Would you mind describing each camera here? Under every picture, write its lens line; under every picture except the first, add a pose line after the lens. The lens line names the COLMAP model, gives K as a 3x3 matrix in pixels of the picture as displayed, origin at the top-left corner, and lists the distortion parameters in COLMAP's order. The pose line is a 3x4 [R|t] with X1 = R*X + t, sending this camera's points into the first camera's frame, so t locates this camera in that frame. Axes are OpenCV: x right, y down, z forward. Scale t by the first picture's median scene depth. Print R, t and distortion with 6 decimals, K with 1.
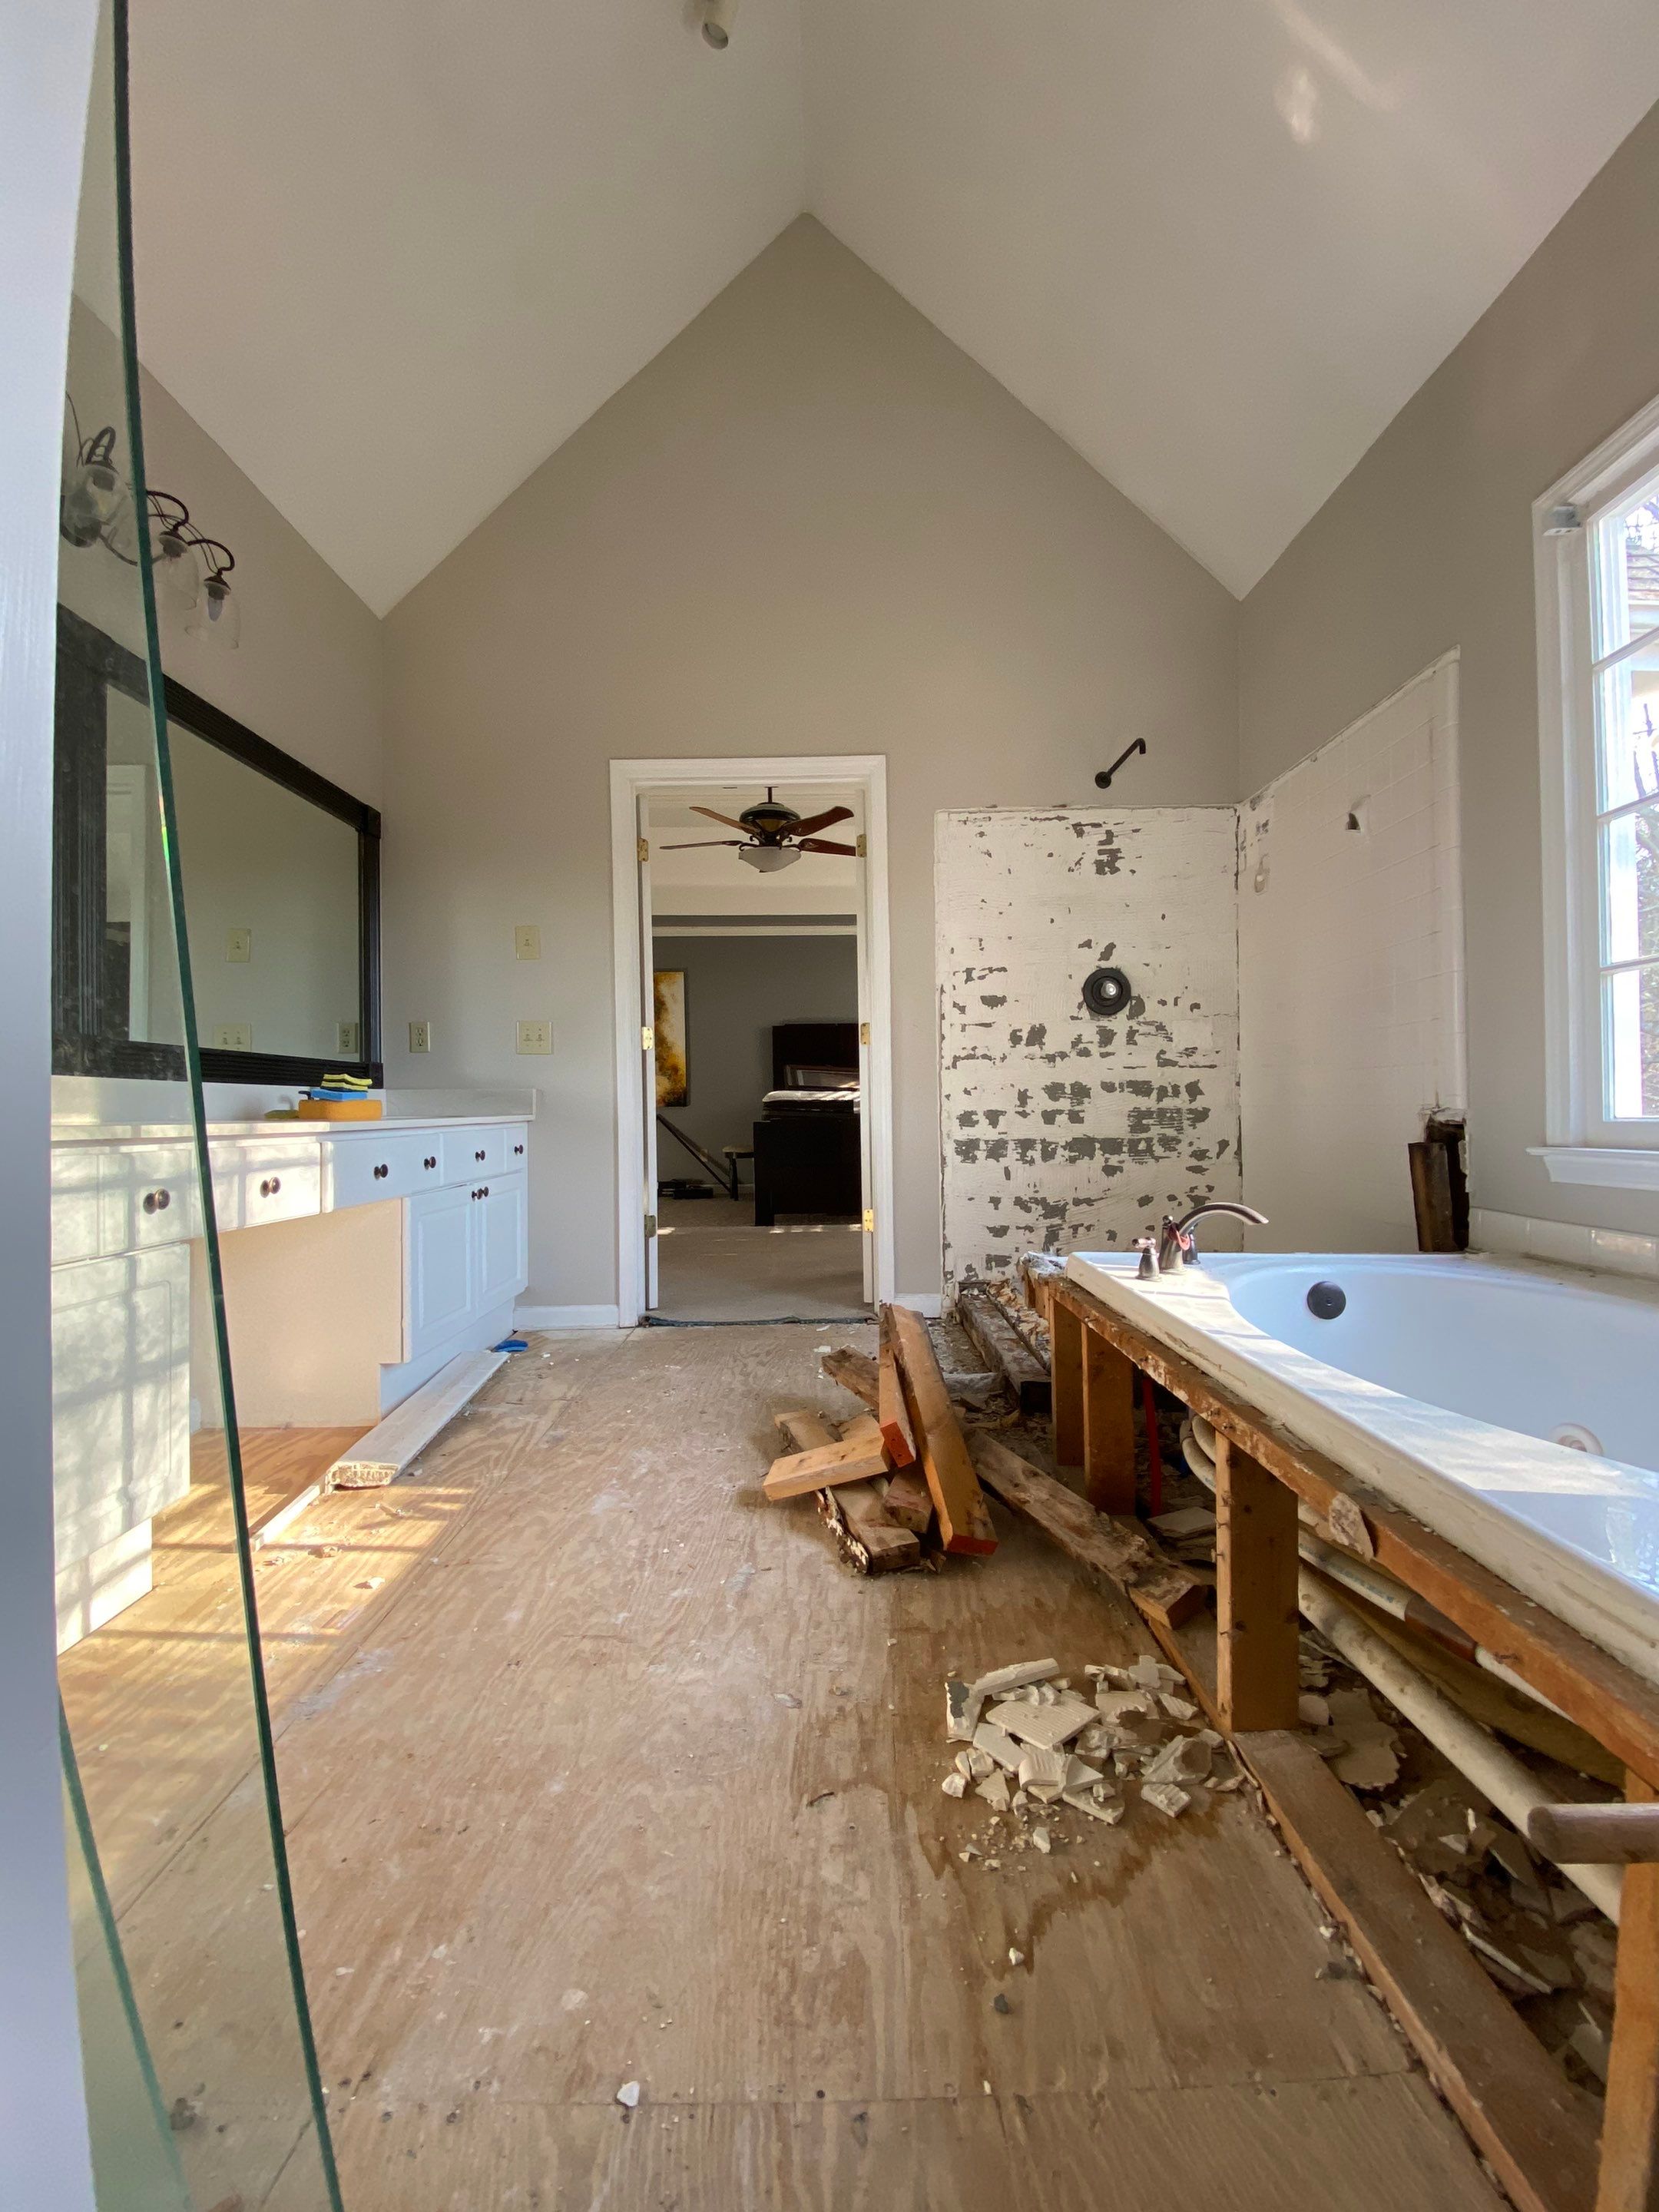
lens RADIAL K [[897.3, 0, 842.5], [0, 897.3, 1108.9], [0, 0, 1]] dist [0.000265, -0.011236]
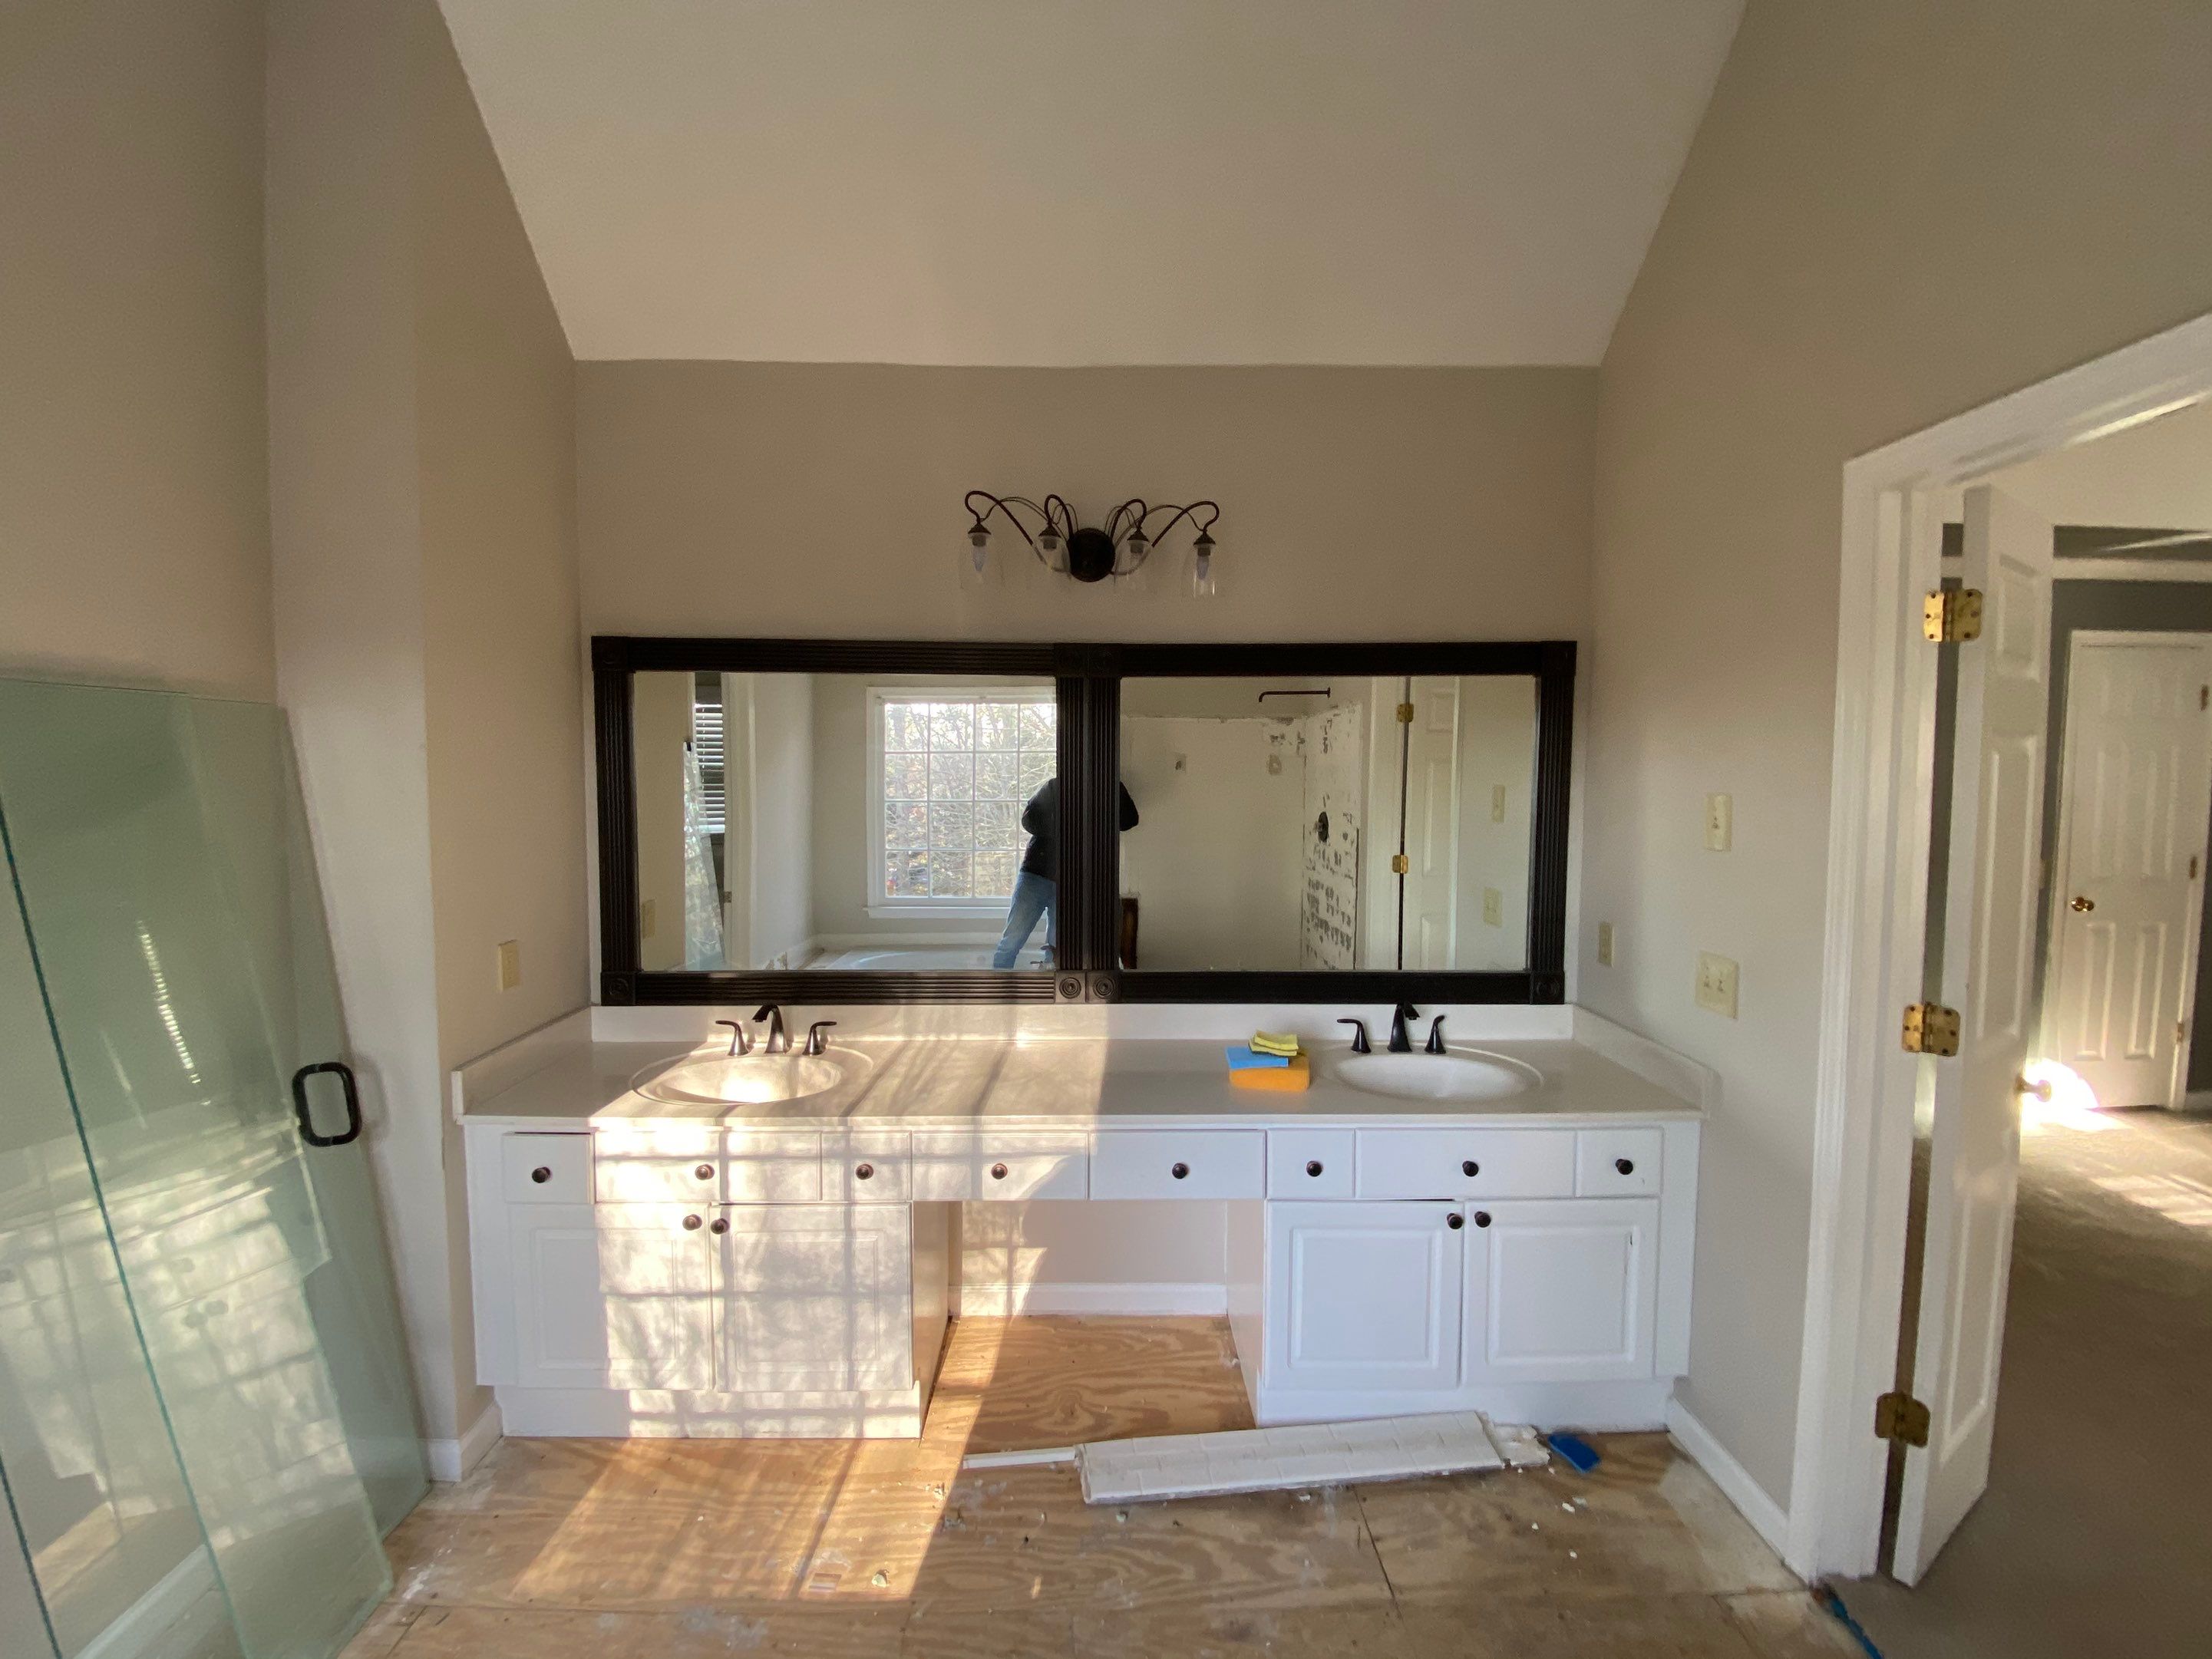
lens RADIAL K [[897.2, 0, 1109.5], [0, 897.2, 822.3], [0, 0, 1]] dist [0.000265, -0.011236]
pose [[-0.008696, 0.060360, -0.998139, 0.246976], [0.005945, 0.998162, 0.060310, -0.224887], [0.999945, -0.005410, -0.009039, 0.612735]]
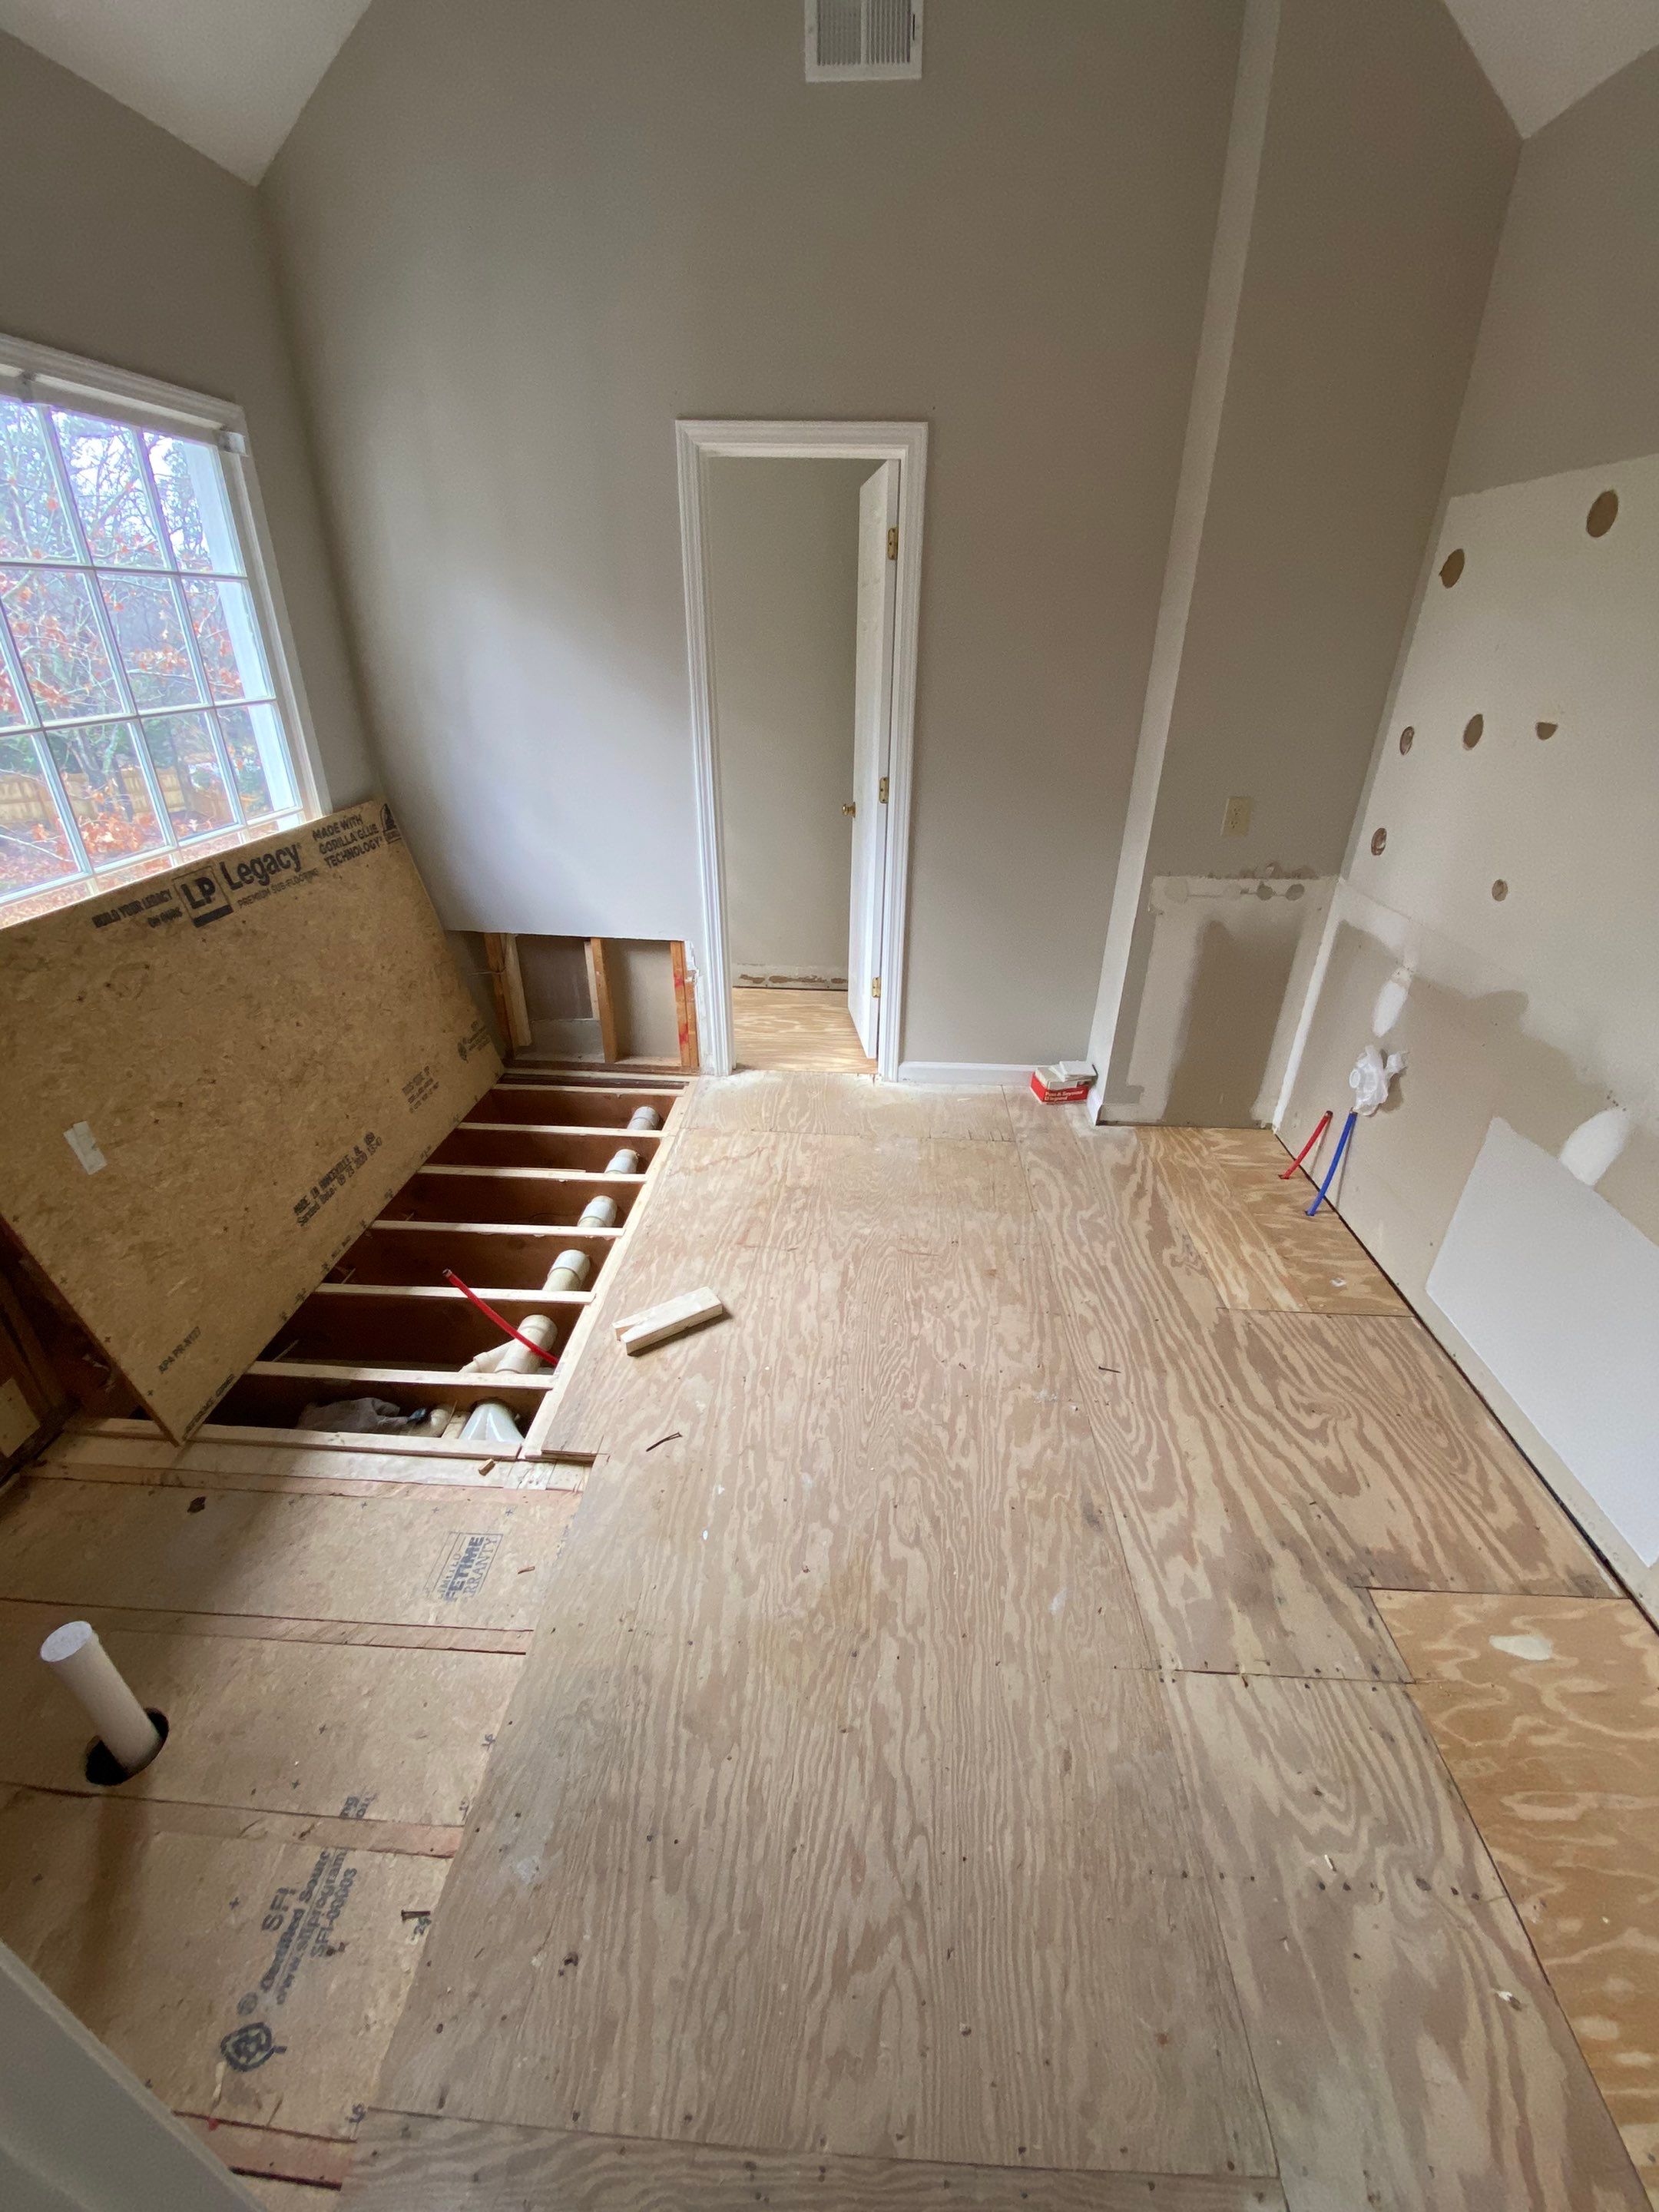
lens RADIAL K [[897.3, 0, 833.9], [0, 897.3, 1107.4], [0, 0, 1]] dist [0.000265, -0.011236]
pose [[-0.998129, -0.031446, 0.052433, -0.076654], [-0.003569, 0.886096, 0.463487, -0.231526], [-0.061036, 0.462433, -0.884551, 1.060190]]
